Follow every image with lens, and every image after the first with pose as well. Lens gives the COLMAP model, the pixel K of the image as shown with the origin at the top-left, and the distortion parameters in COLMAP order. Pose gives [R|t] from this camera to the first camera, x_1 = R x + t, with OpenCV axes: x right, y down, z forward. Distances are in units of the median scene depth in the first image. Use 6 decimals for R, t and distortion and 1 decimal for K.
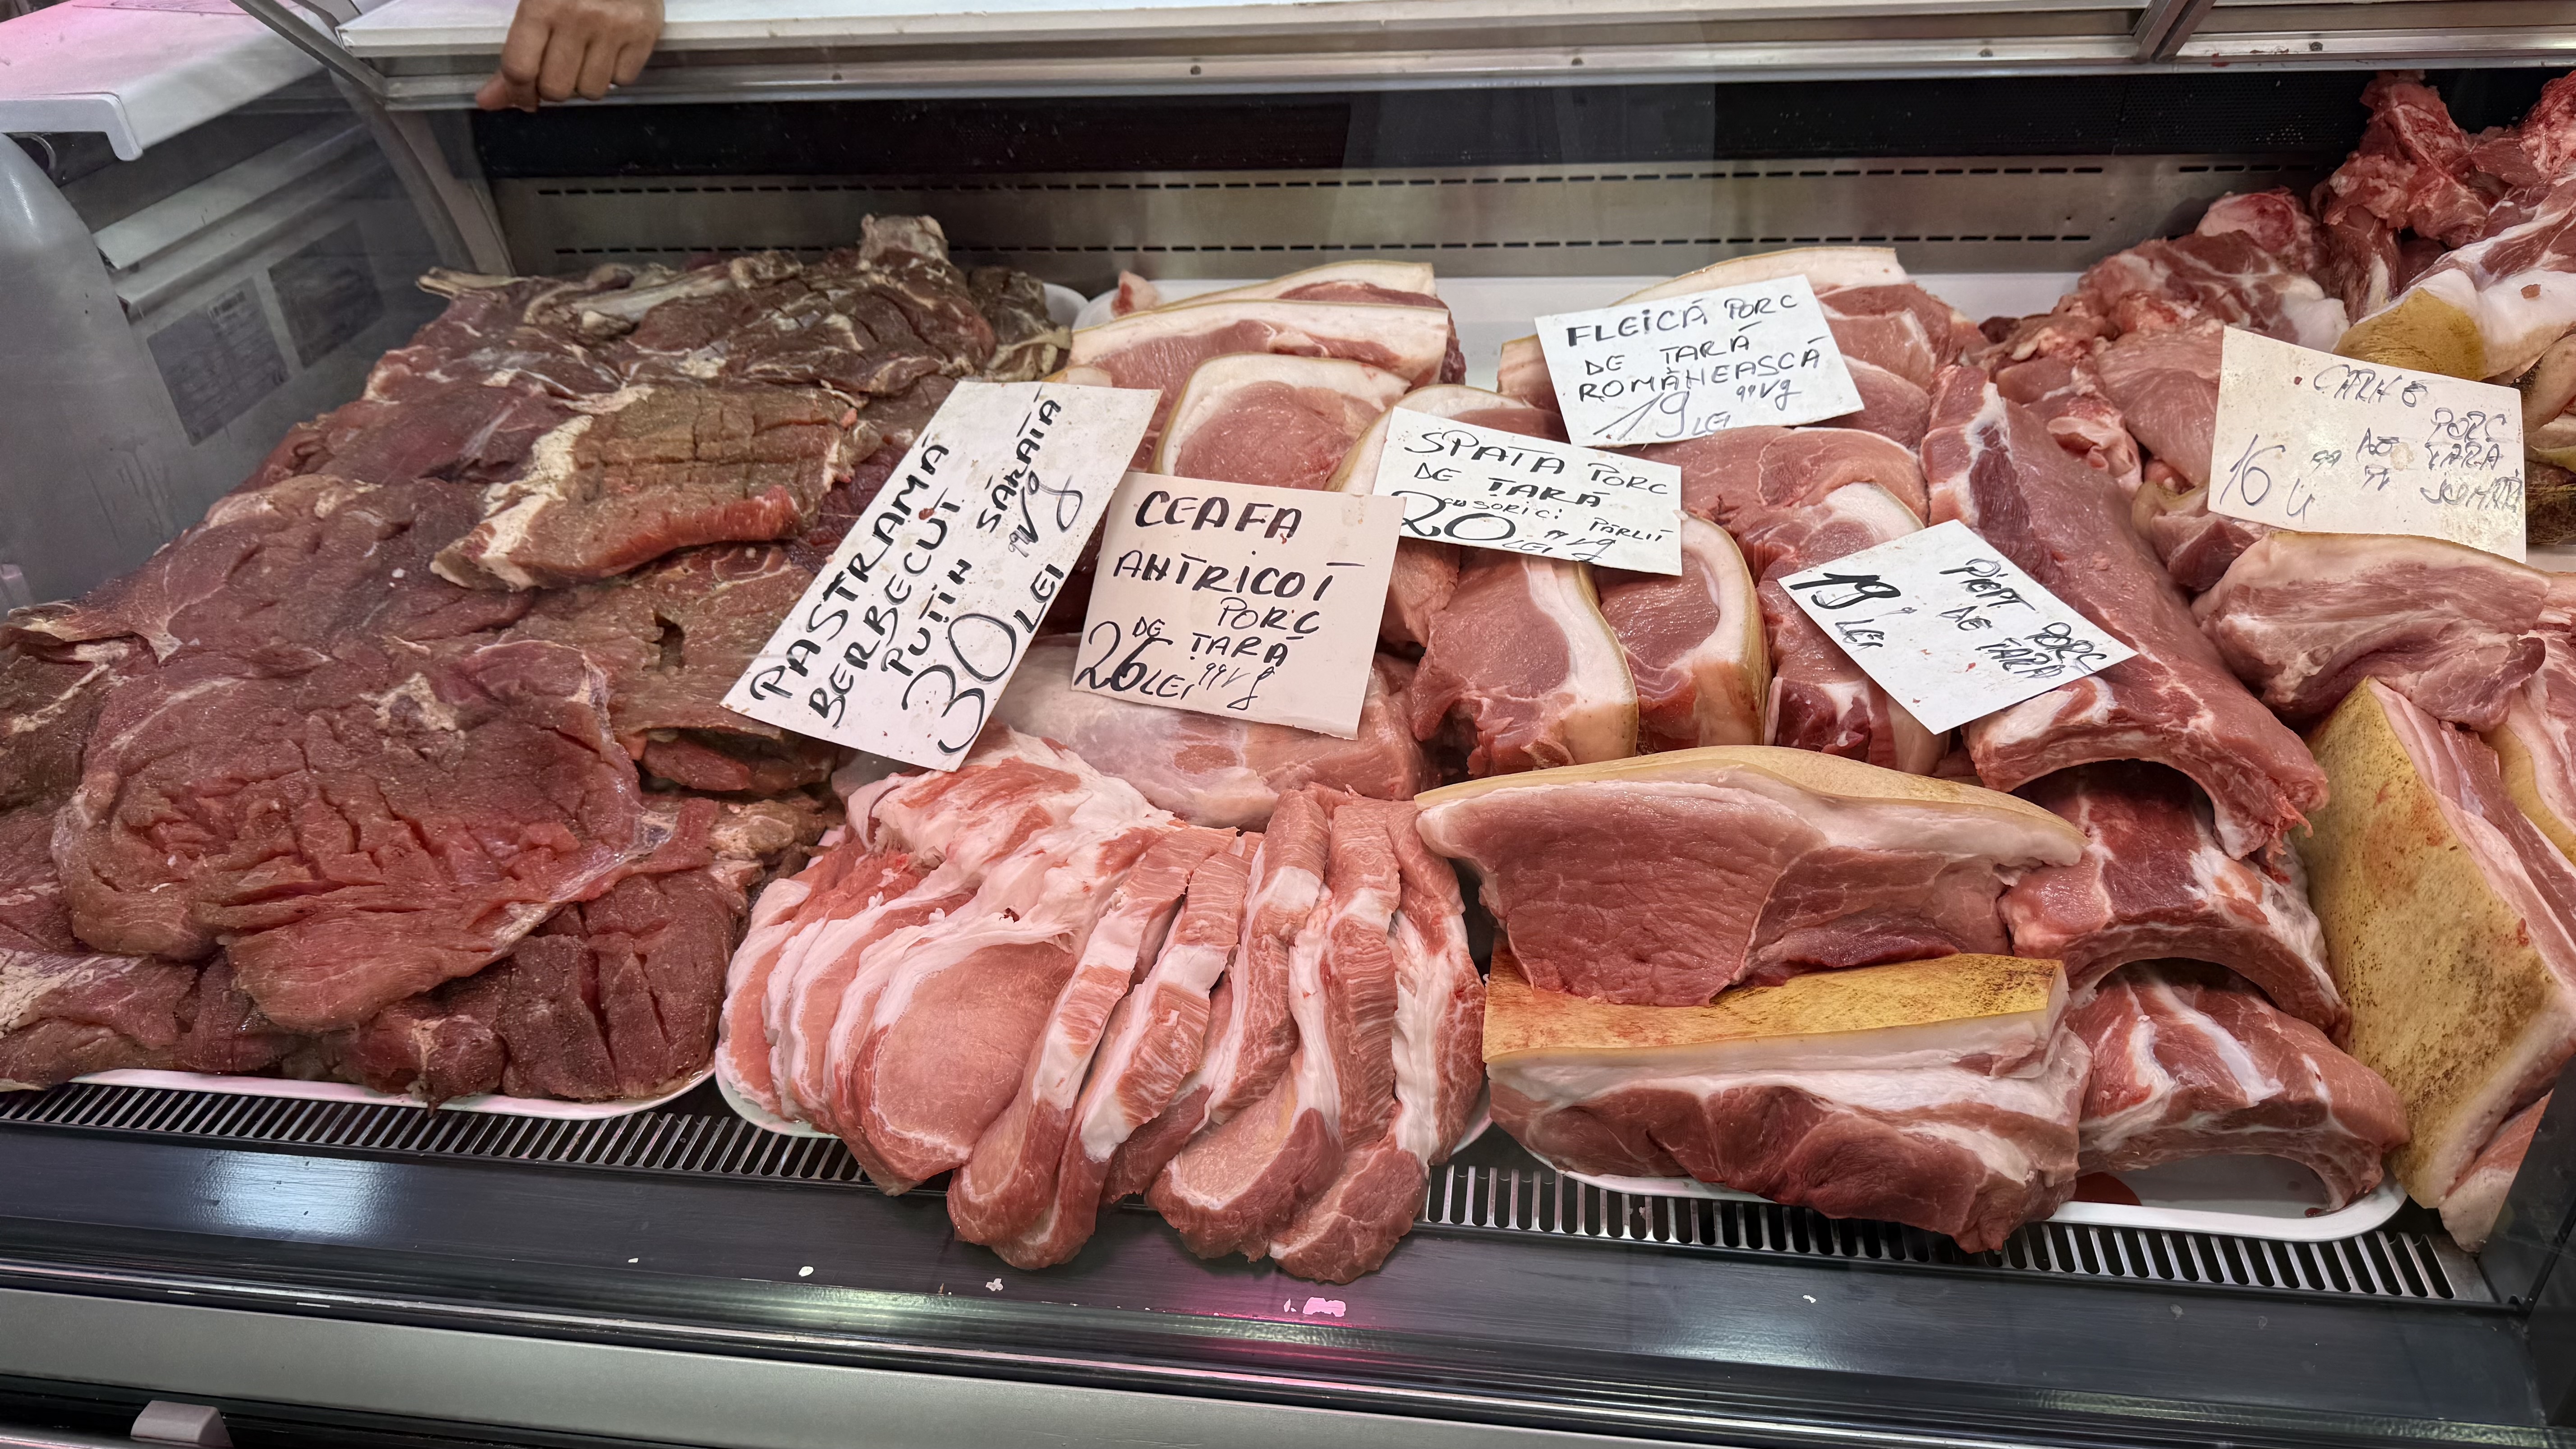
lens RADIAL K [[1817.2, 0, 1277.7], [0, 1817.2, 697.3], [0, 0, 1]] dist [0.131122, -0.123018]
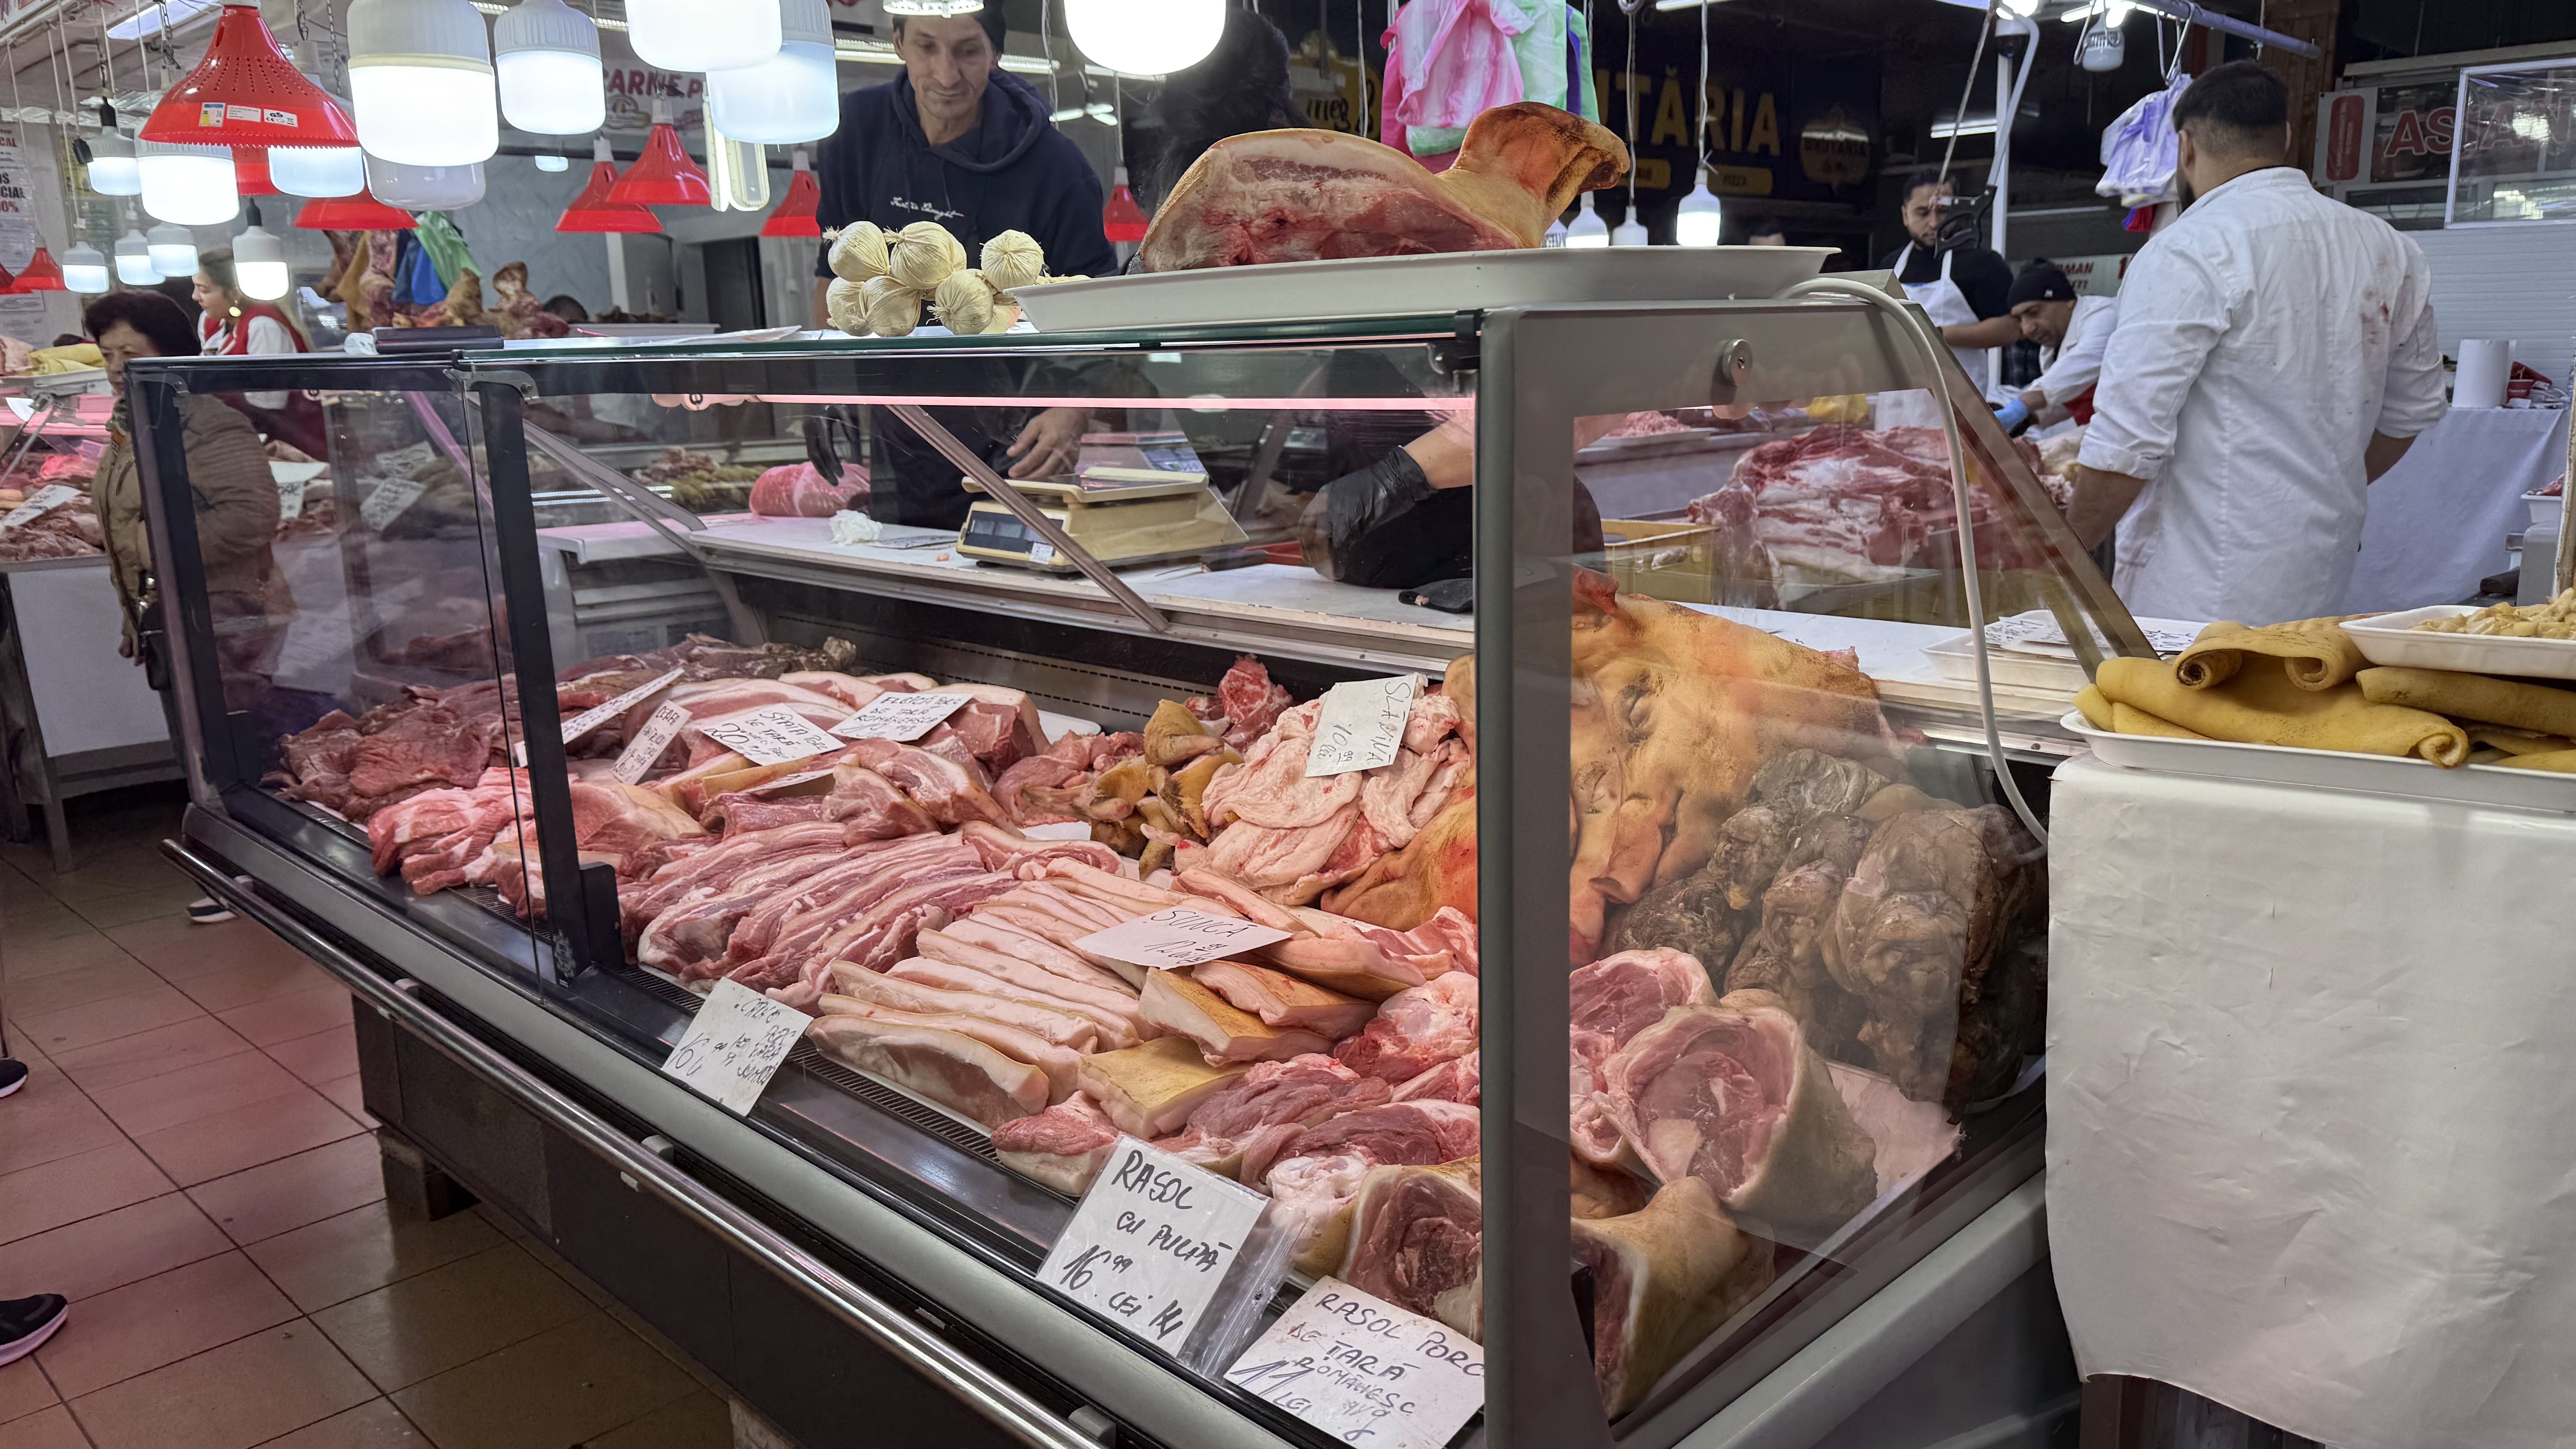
lens RADIAL K [[1817.2, 0, 1277.7], [0, 1817.2, 697.3], [0, 0, 1]] dist [0.131122, -0.123018]
pose [[0.788627, 0.155077, -0.594995, 1.628689], [-0.342829, 0.914199, -0.216123, 0.108852], [0.510428, 0.374422, 0.774126, -0.430588]]
